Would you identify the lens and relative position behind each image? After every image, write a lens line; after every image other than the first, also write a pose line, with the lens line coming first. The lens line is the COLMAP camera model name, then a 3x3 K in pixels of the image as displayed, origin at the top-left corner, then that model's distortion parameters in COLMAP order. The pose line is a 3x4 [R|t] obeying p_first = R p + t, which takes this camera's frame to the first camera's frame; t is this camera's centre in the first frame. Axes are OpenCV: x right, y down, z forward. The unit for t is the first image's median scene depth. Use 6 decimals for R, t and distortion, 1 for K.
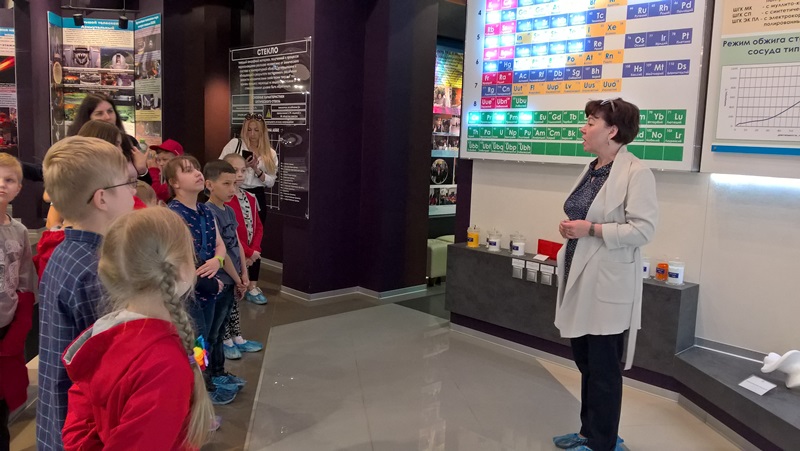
lens RADIAL K [[669.1, 0, 399.2], [0, 669.1, 225.6], [0, 0, 1]] dist [-0.005071, 0.014978]
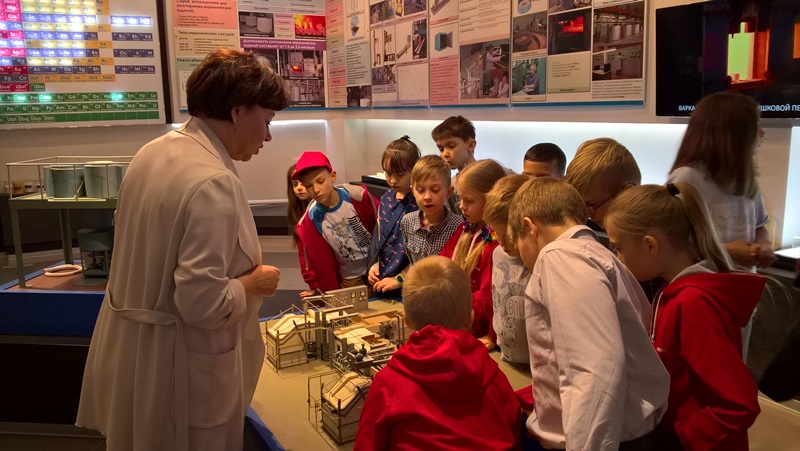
lens RADIAL K [[669.1, 0, 399.7], [0, 669.1, 221.9], [0, 0, 1]] dist [-0.005071, 0.014978]
pose [[0.240689, -0.195019, 0.950808, -1.119151], [0.166271, 0.973410, 0.157565, 0.003209], [-0.956255, 0.120168, 0.266715, -0.117801]]
